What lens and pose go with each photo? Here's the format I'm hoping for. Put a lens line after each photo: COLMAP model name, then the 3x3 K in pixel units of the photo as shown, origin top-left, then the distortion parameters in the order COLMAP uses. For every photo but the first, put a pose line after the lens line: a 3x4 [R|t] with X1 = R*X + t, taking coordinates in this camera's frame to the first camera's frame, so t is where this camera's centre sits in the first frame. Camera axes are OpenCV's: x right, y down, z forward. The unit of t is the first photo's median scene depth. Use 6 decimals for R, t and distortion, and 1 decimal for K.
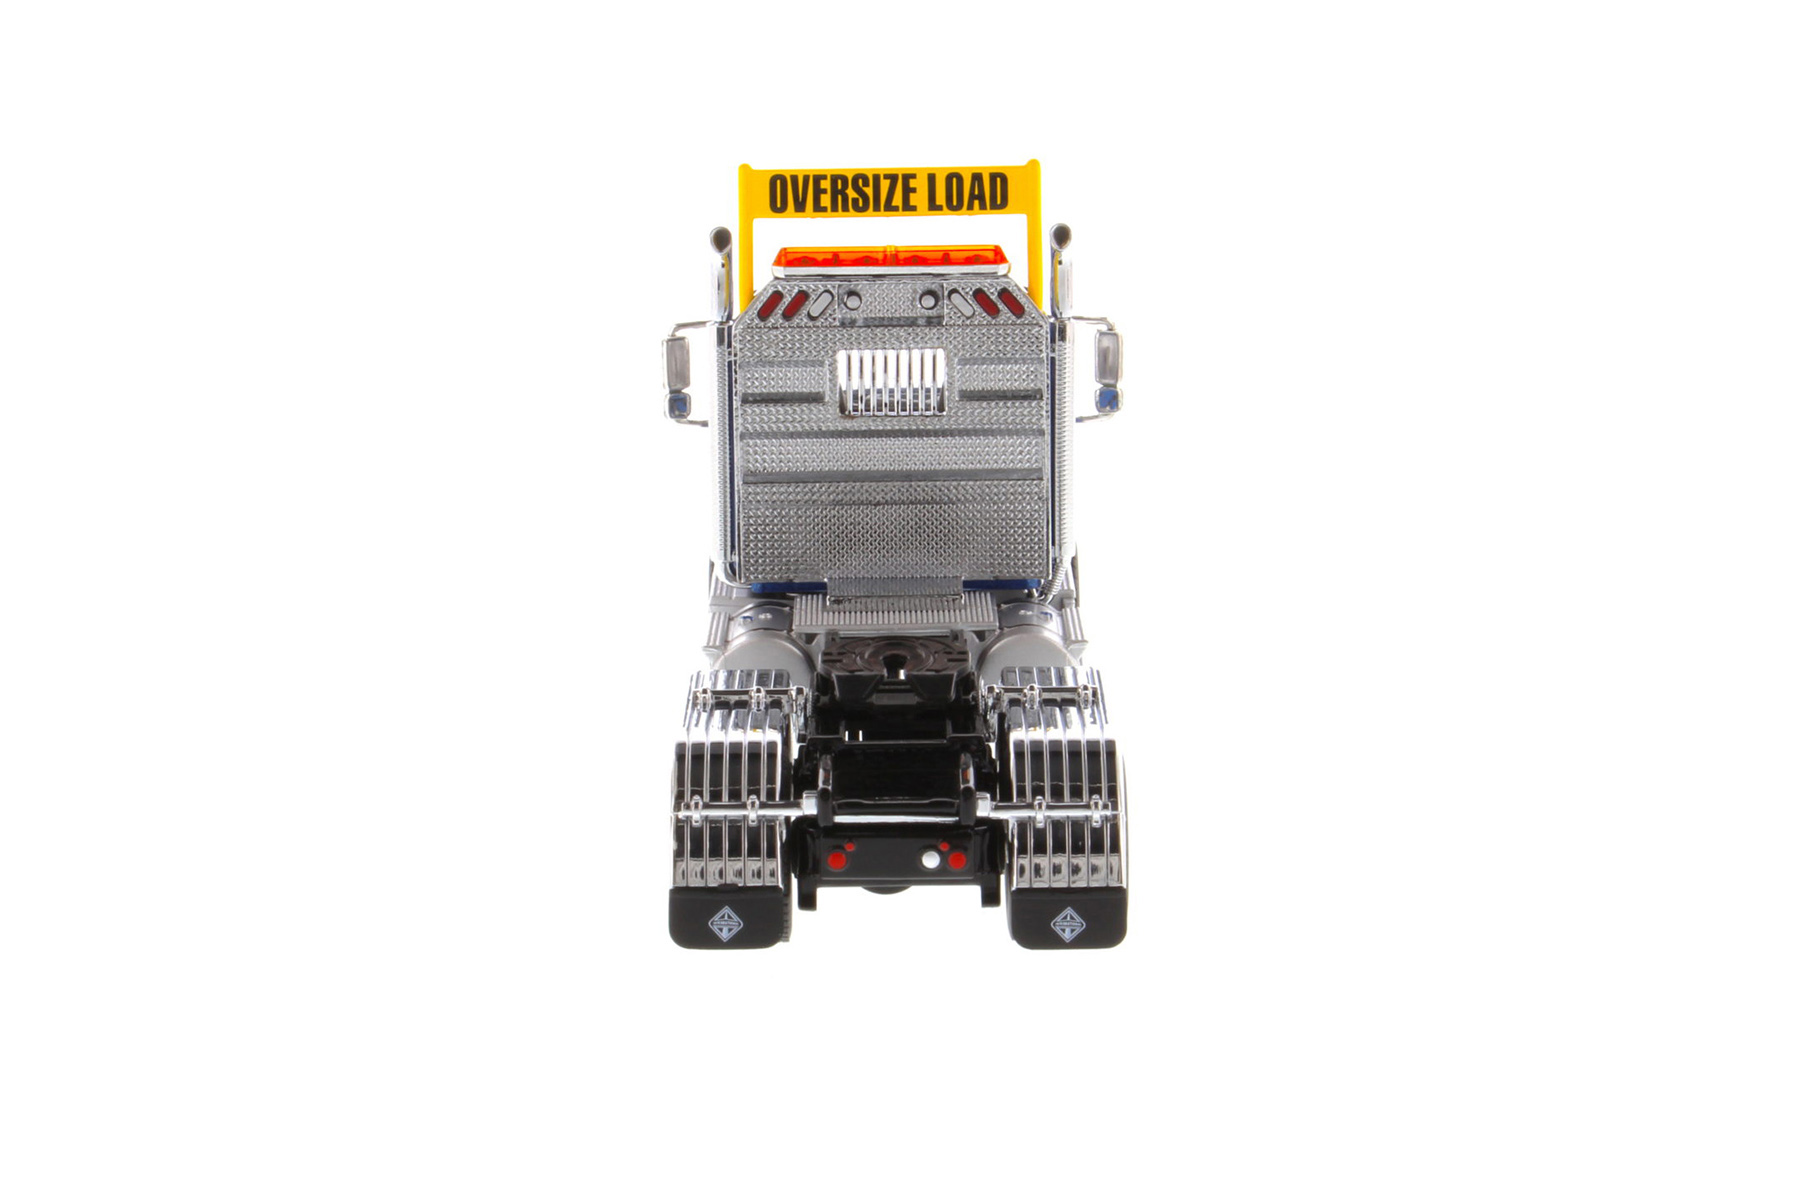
lens RADIAL K [[4635.3, 0, 900.0], [0, 4635.3, 600.0], [0, 0, 1]] dist [0.038373, 0.167904]
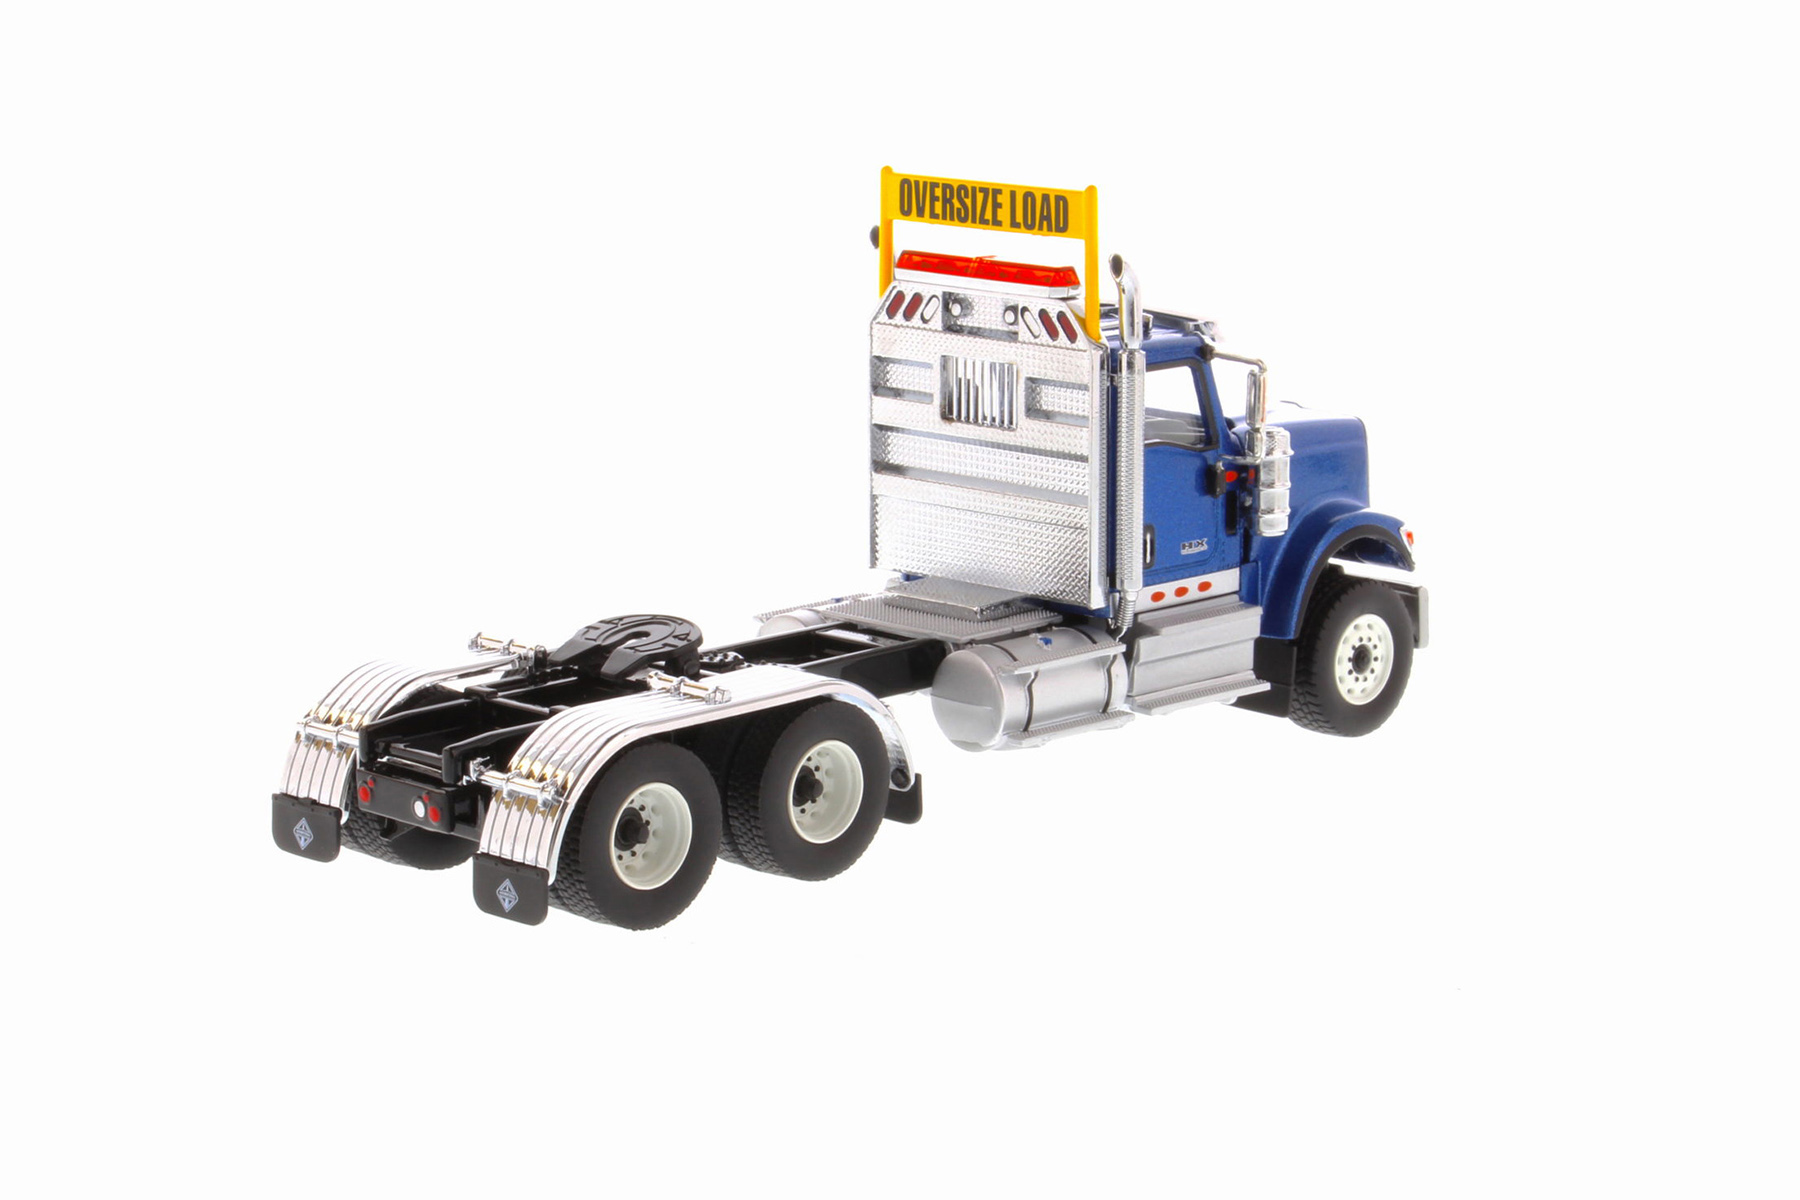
lens RADIAL K [[4635.3, 0, 900.0], [0, 4635.3, 600.0], [0, 0, 1]] dist [0.038373, 0.167904]
pose [[0.701378, 0.148285, -0.697195, 0.704914], [-0.144346, 0.987403, 0.064797, -0.065787], [0.698021, 0.055190, 0.713947, 0.267694]]
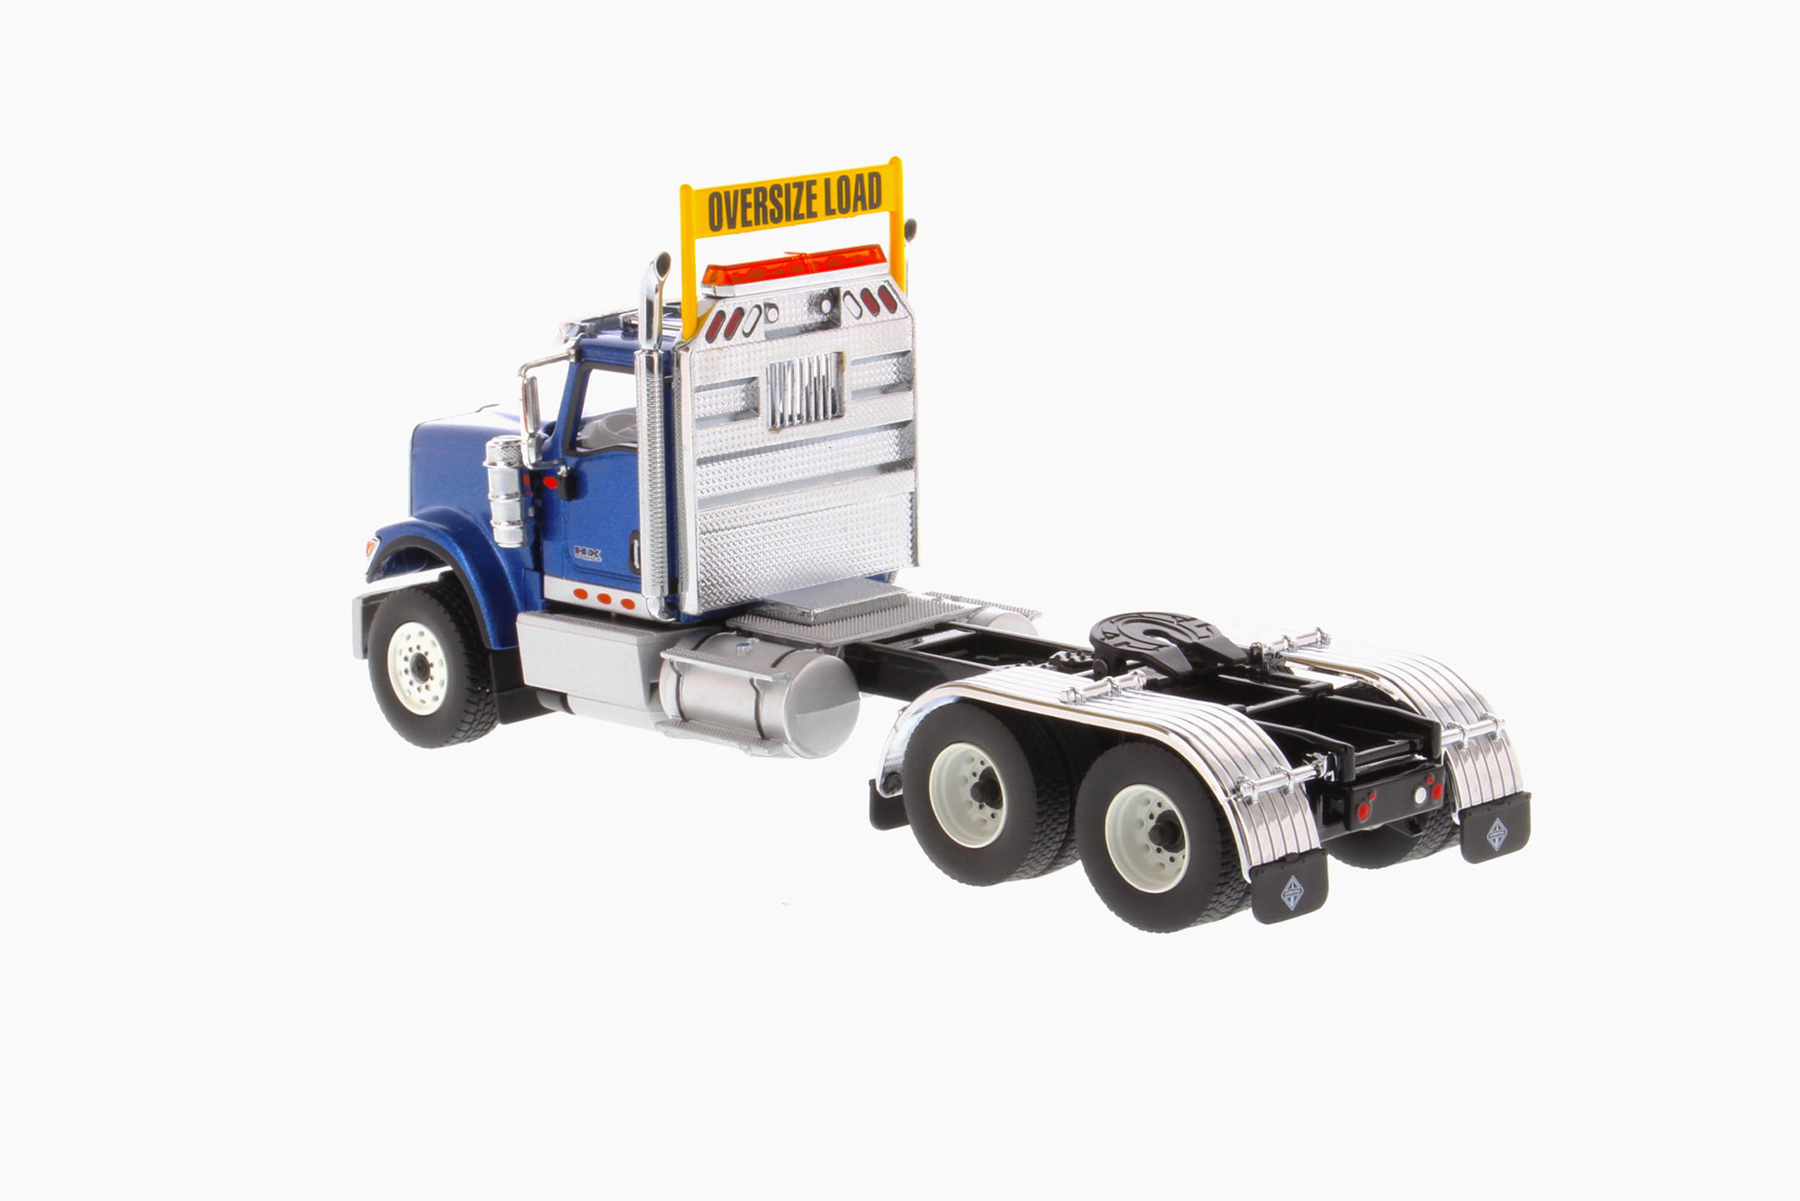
lens RADIAL K [[4635.3, 0, 900.0], [0, 4635.3, 600.5], [0, 0, 1]] dist [0.038373, 0.167904]
pose [[0.708399, -0.143612, 0.691048, -0.686931], [0.147993, 0.987539, 0.053520, -0.053130], [-0.690123, 0.064357, 0.720825, 0.272392]]
